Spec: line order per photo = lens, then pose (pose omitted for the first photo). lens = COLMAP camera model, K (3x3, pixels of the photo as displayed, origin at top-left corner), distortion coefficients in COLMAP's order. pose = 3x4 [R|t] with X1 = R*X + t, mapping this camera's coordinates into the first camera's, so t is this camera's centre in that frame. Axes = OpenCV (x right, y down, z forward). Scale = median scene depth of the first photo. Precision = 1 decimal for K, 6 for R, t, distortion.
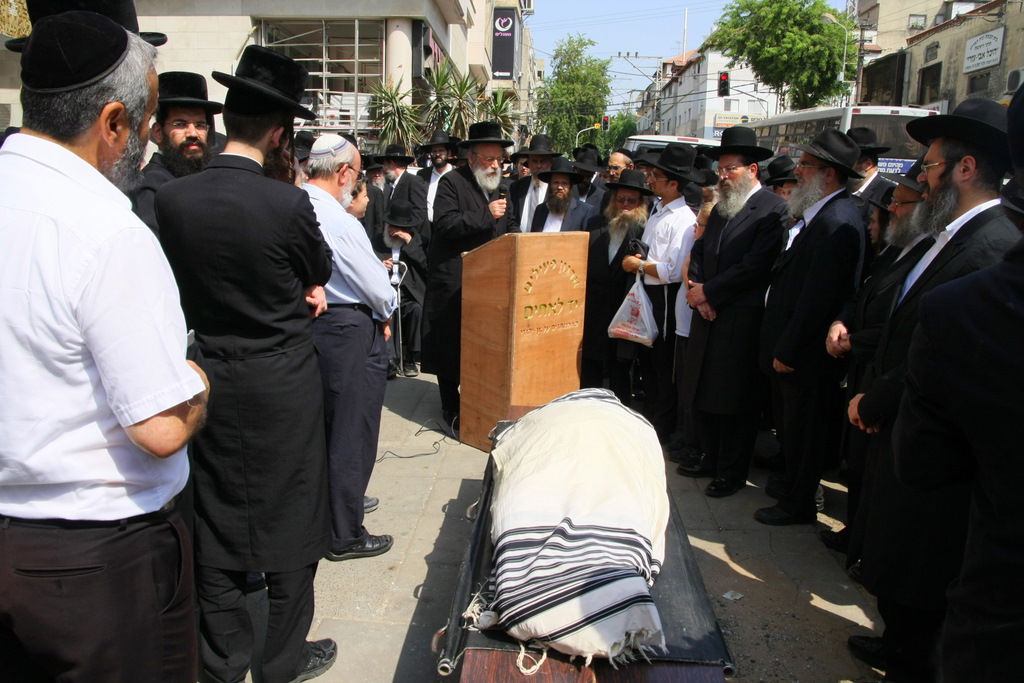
lens RADIAL K [[802.3, 0, 509.0], [0, 802.3, 294.8], [0, 0, 1]] dist [-0.152636, -0.002498]
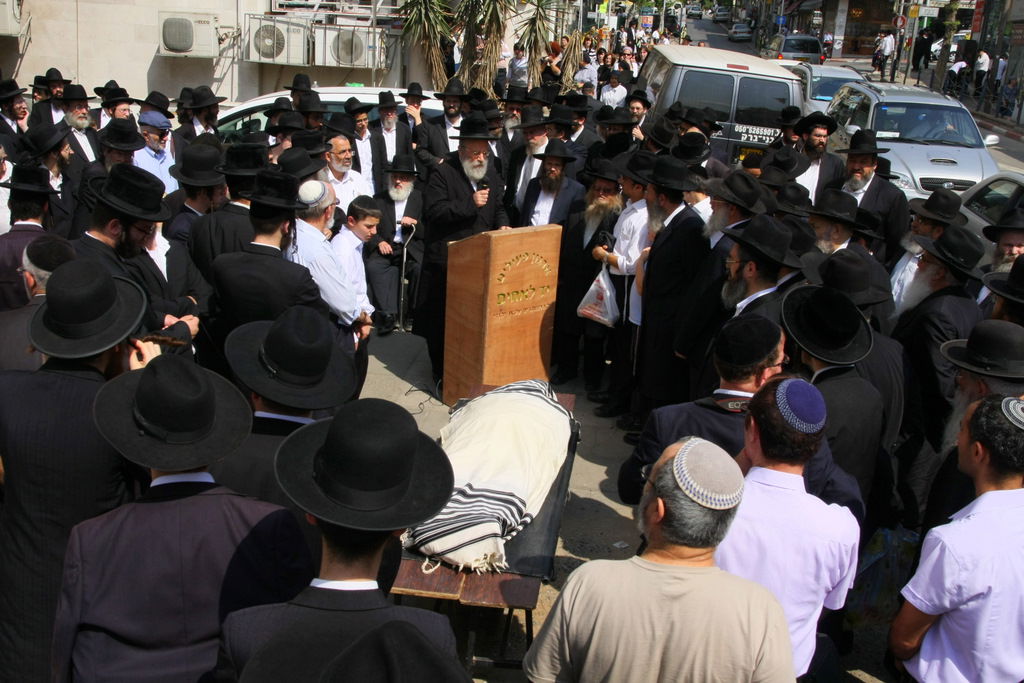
lens RADIAL K [[1076.5, 0, 512.0], [0, 1076.5, 341.5], [0, 0, 1]] dist [-0.058056, 0.000021]
pose [[0.996604, 0.047174, -0.067496, 0.146733], [-0.034591, 0.983651, 0.176735, -0.191522], [0.074730, -0.173800, 0.981942, -0.530426]]
